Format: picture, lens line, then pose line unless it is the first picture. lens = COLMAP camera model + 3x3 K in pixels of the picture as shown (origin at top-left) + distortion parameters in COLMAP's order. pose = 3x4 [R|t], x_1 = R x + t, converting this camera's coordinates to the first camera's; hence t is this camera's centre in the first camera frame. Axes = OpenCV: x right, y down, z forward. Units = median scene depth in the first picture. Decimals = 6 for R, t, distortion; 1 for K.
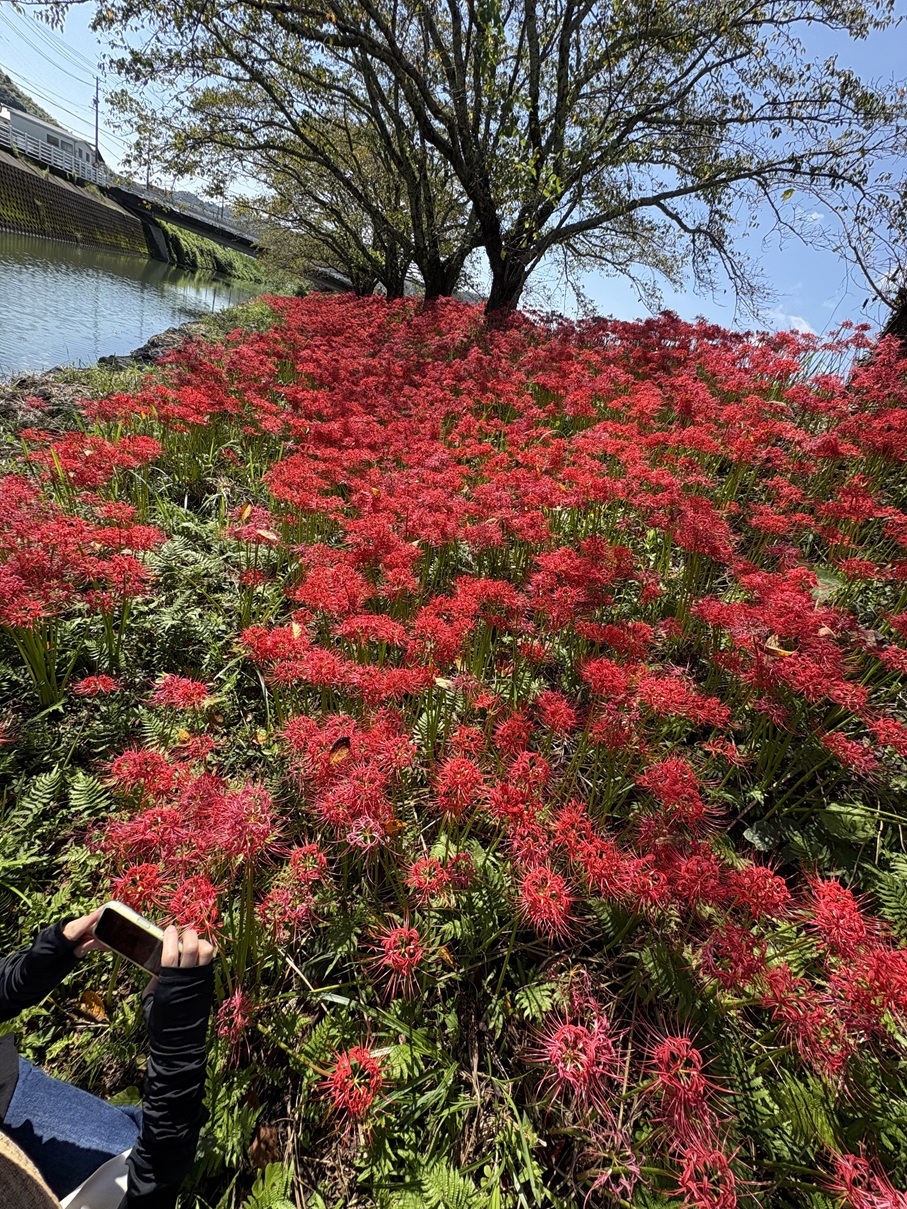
lens RADIAL K [[487.6, 0, 453.8], [0, 487.6, 604.8], [0, 0, 1]] dist [0.000160, 0.000182]
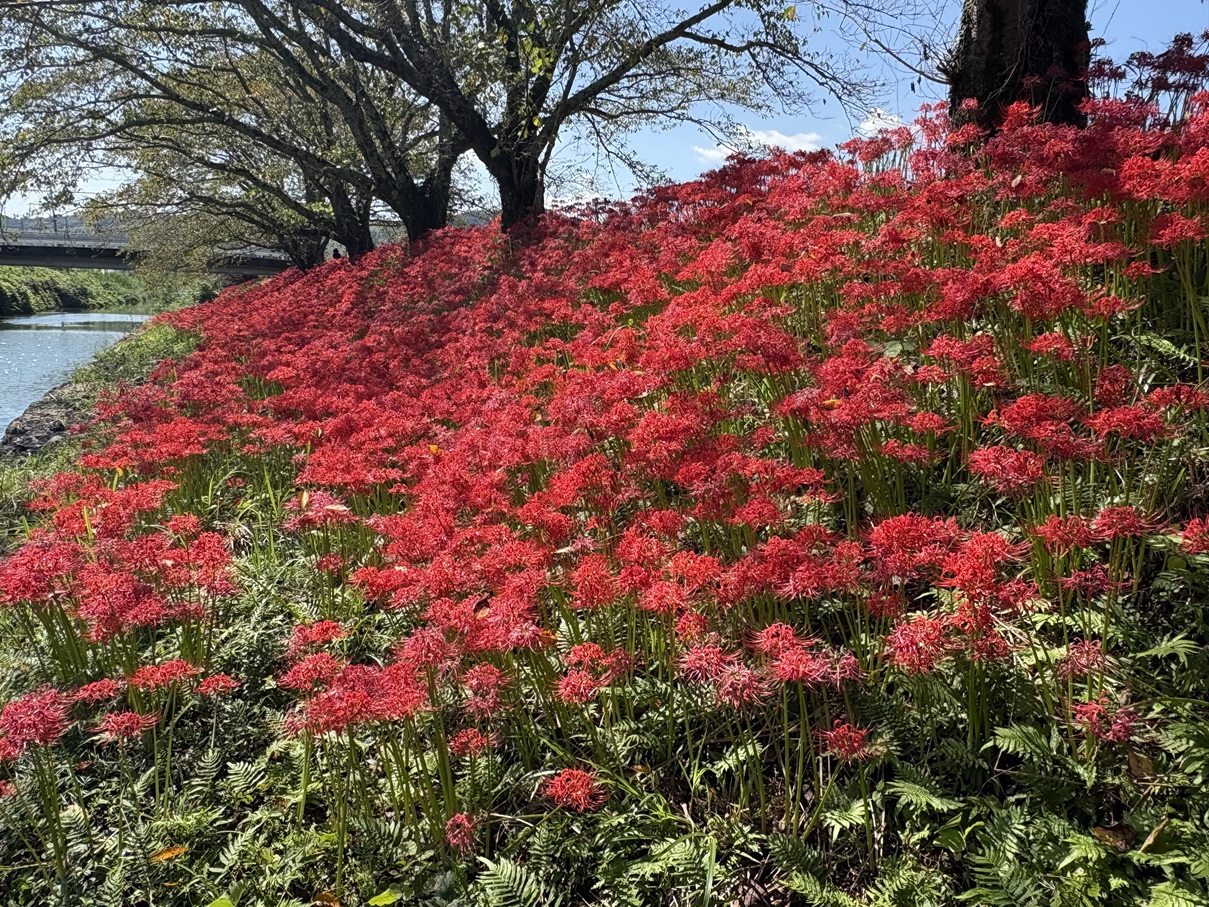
lens RADIAL K [[908.8, 0, 604.1], [0, 908.8, 453.6], [0, 0, 1]] dist [-0.003236, -0.001114]
pose [[0.943636, -0.321187, 0.079945, -0.002492], [0.330597, 0.902915, -0.274681, 0.054792], [0.016041, 0.285629, 0.958206, -0.087316]]
